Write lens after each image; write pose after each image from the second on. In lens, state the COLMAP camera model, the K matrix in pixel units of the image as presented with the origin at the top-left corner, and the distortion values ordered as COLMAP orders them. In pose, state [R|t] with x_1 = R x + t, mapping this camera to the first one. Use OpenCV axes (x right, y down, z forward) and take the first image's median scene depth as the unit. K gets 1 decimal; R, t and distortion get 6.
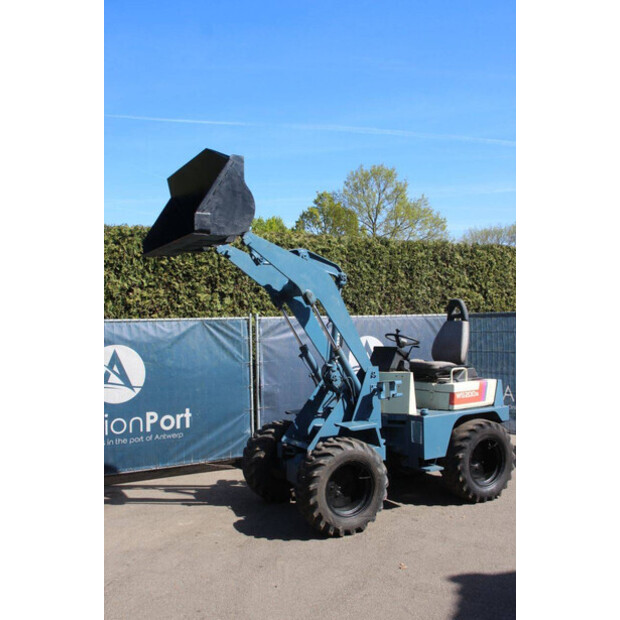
lens RADIAL K [[585.2, 0, 301.0], [0, 585.2, 308.9], [0, 0, 1]] dist [-0.111989, 0.008871]
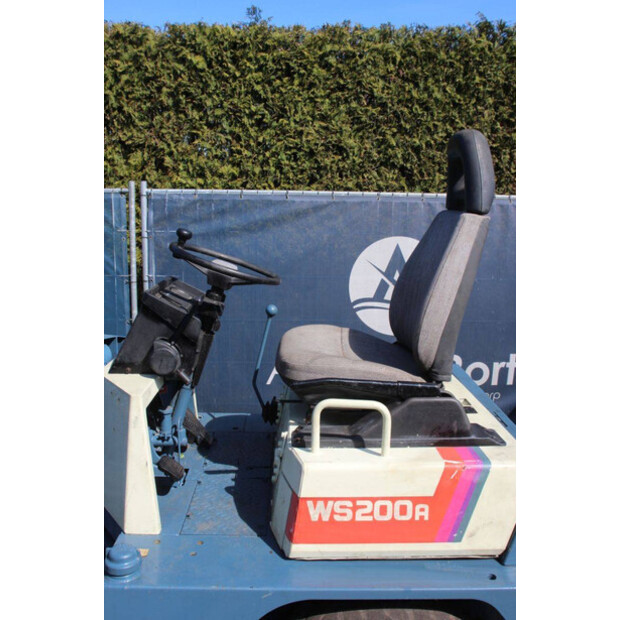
lens RADIAL K [[577.5, 0, 310.0], [0, 577.5, 310.0], [0, 0, 1]] dist [-0.117025, 0.137828]
pose [[0.889197, 0.116522, -0.442438, 0.284504], [-0.022709, 0.977074, 0.211687, 0.008757], [0.456961, -0.178184, 0.871457, 0.615046]]
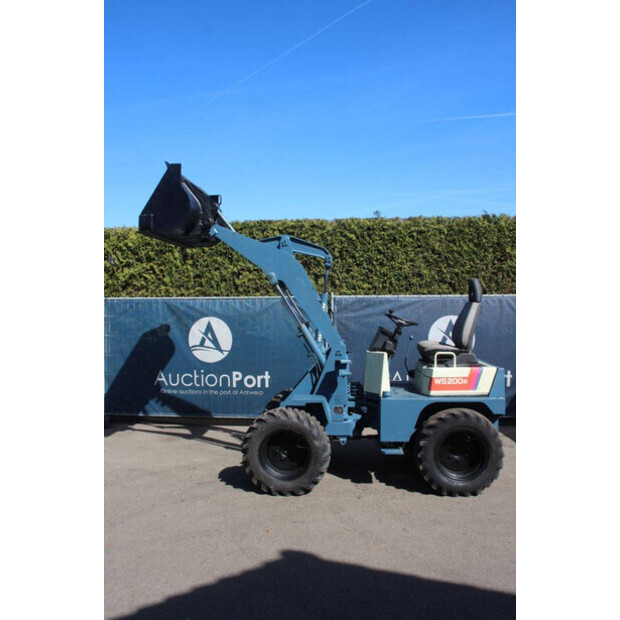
lens RADIAL K [[514.5, 0, 310.0], [0, 514.5, 310.0], [0, 0, 1]] dist [-0.169519, 0.151778]
pose [[0.842003, 0.022639, -0.538998, 0.417476], [0.002817, 0.998921, 0.046358, -0.004447], [0.539466, -0.040552, 0.841030, 0.149559]]
